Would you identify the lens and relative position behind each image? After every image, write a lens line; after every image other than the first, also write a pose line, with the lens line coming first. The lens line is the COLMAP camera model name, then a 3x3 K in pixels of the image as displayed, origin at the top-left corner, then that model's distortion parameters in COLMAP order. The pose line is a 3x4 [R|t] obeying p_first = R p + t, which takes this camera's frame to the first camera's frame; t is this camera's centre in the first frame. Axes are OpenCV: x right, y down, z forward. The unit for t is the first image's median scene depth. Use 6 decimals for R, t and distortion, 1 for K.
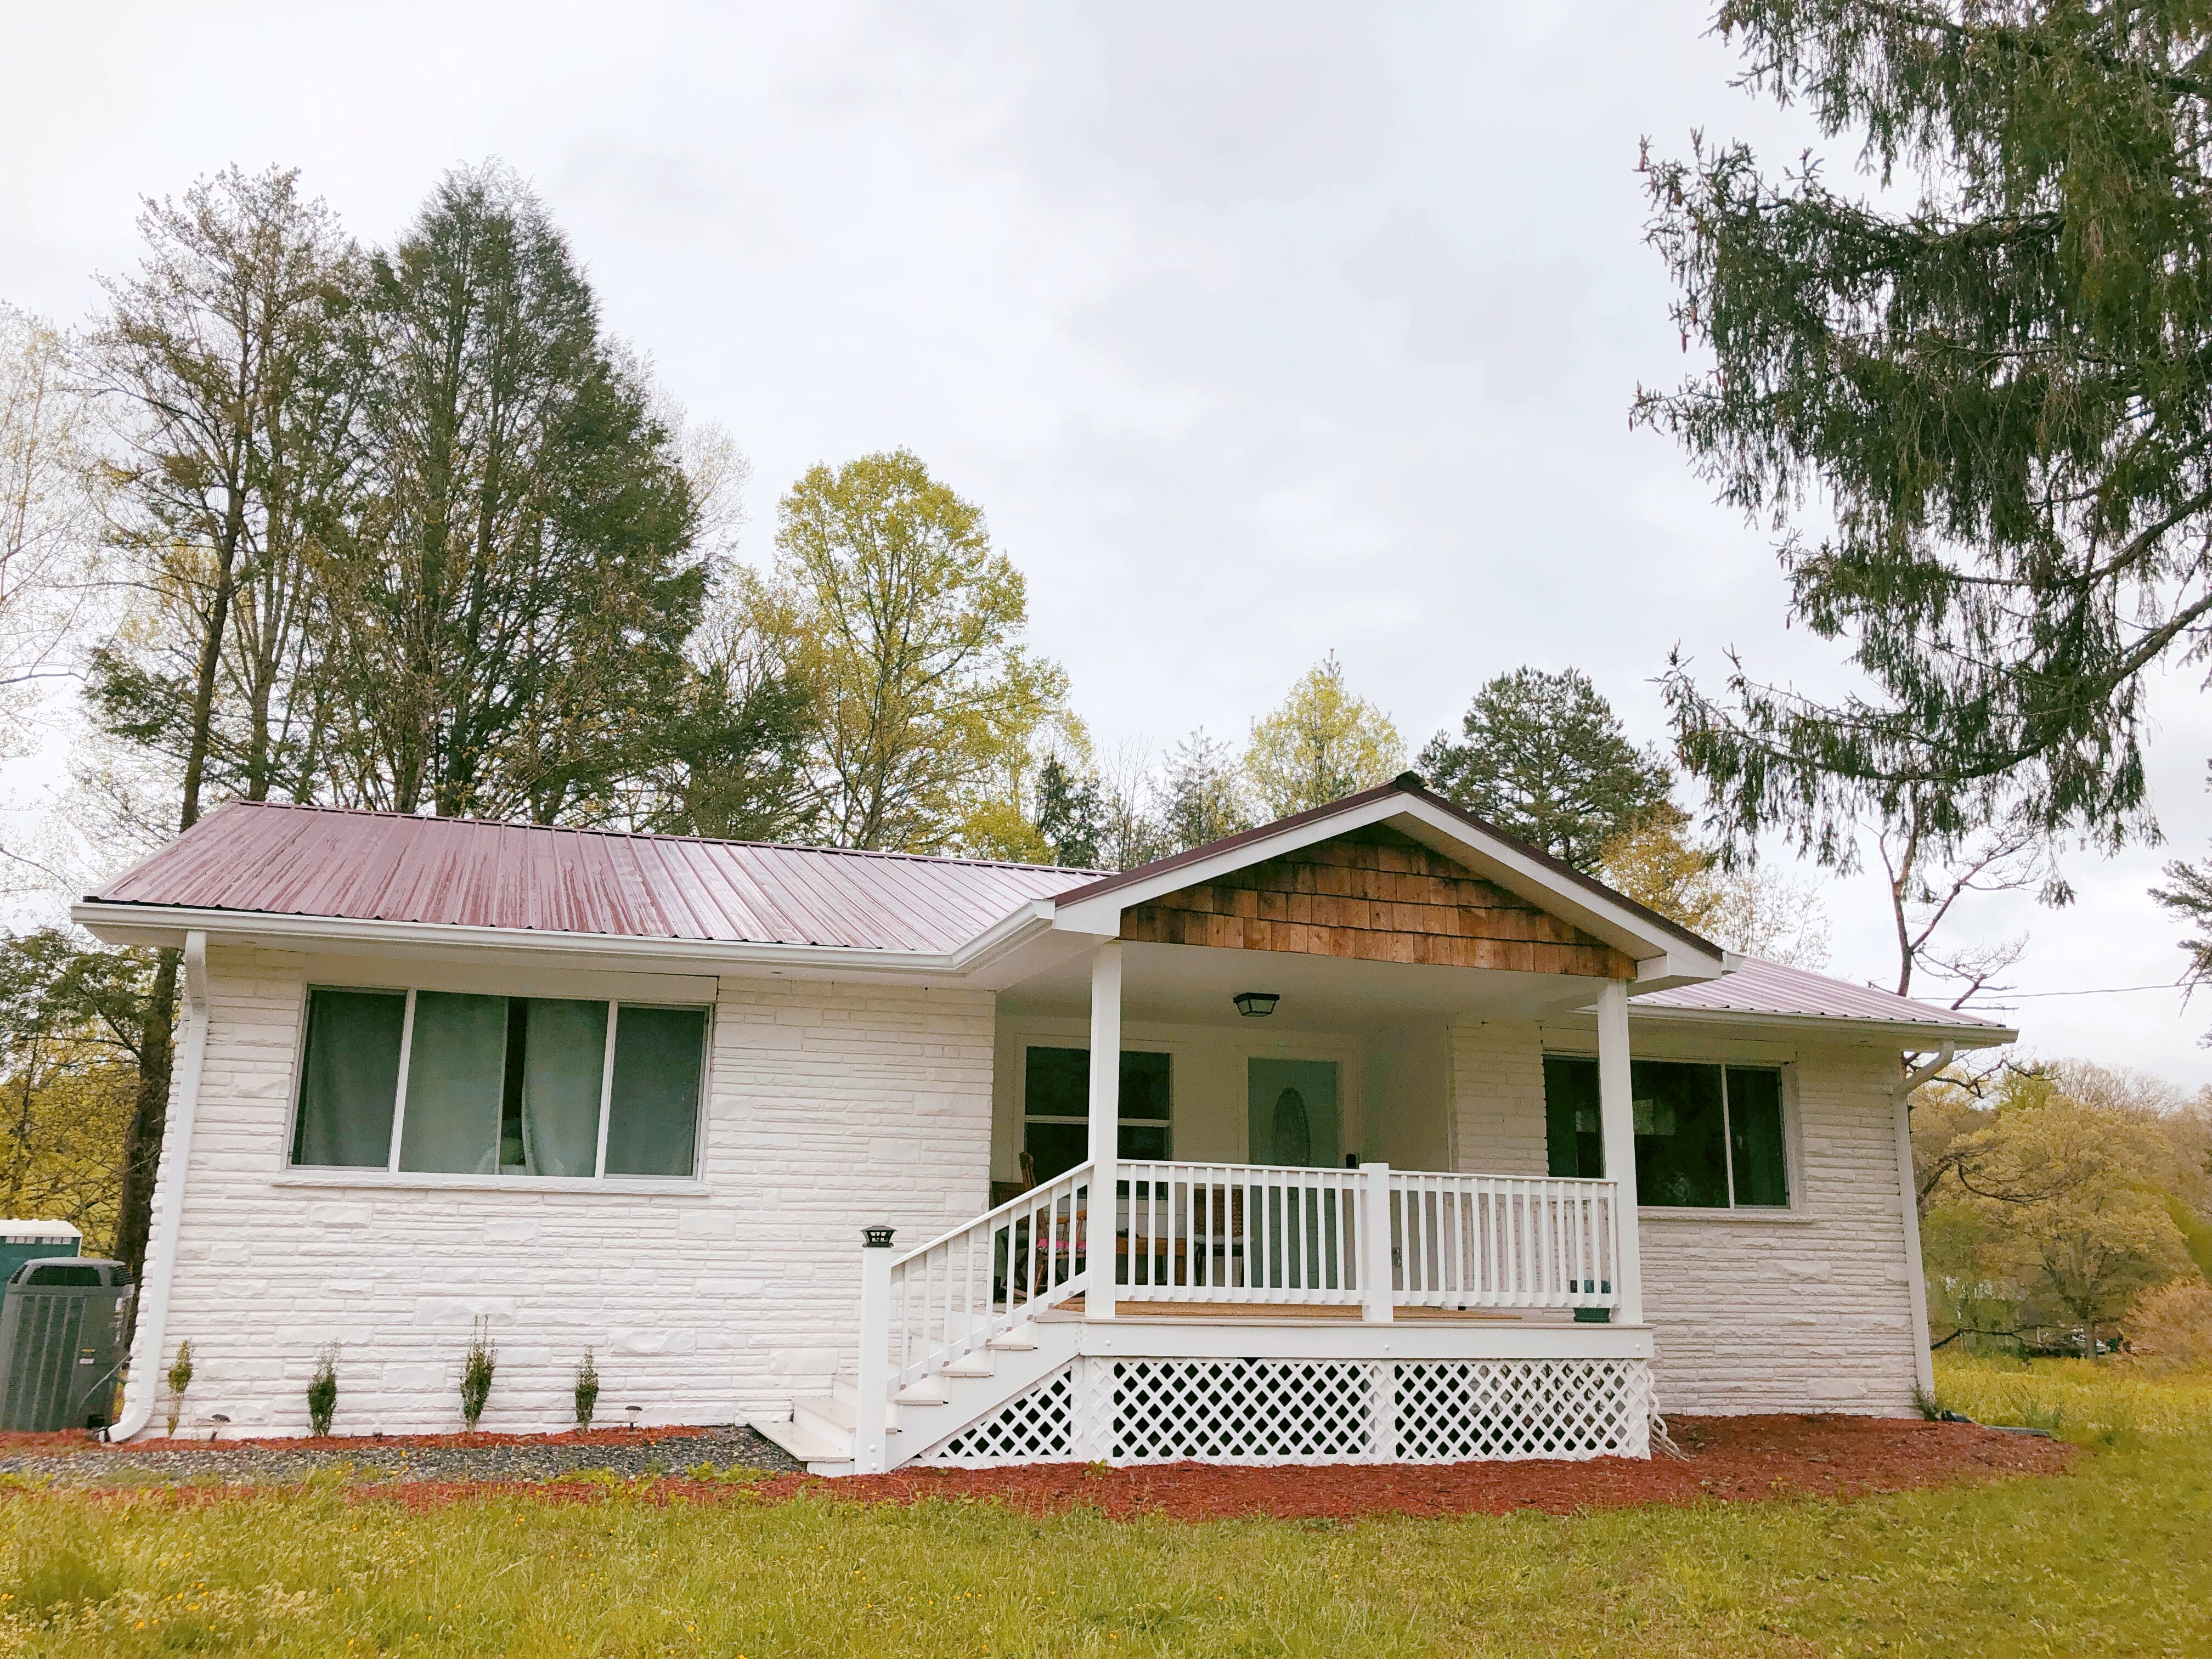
lens RADIAL K [[1811.4, 0, 1099.6], [0, 1811.4, 818.6], [0, 0, 1]] dist [0.009935, -0.012851]
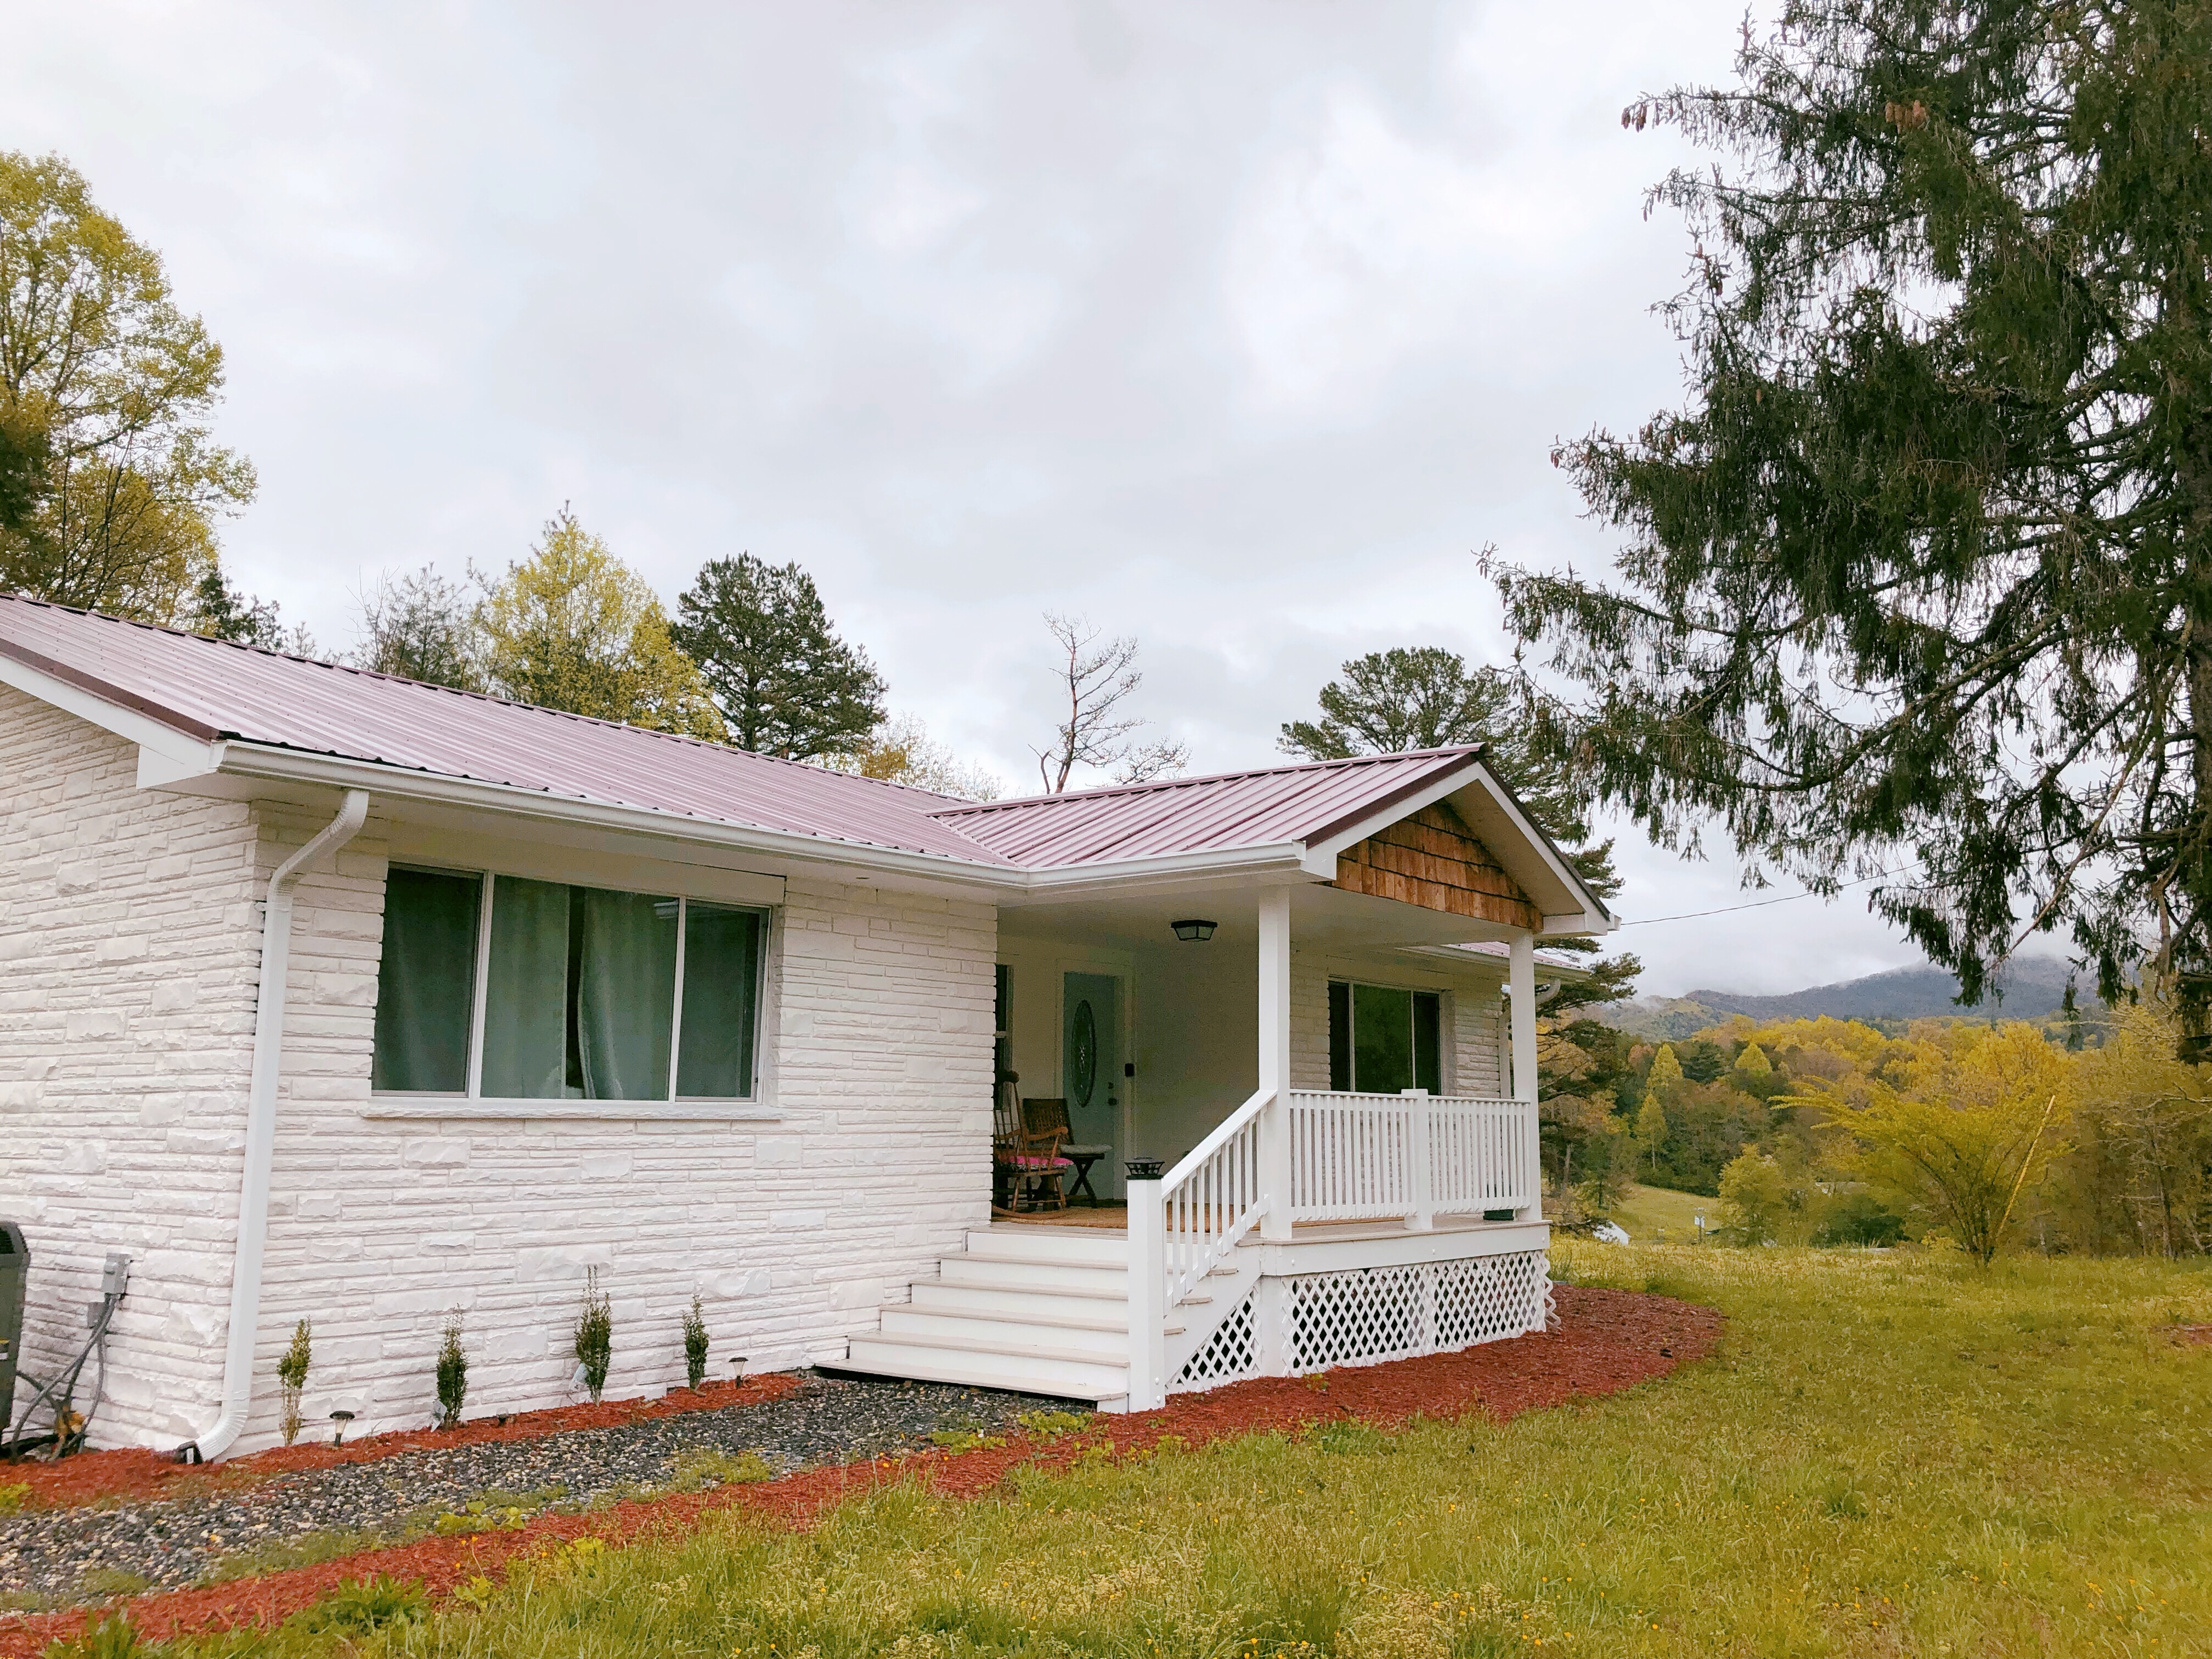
lens RADIAL K [[1811.4, 0, 1098.9], [0, 1811.4, 835.1], [0, 0, 1]] dist [0.009935, -0.012851]
pose [[0.830807, 0.077253, 0.551173, -0.622627], [-0.122412, 0.991433, 0.045555, 0.008090], [-0.542932, -0.105318, 0.833147, 0.190696]]
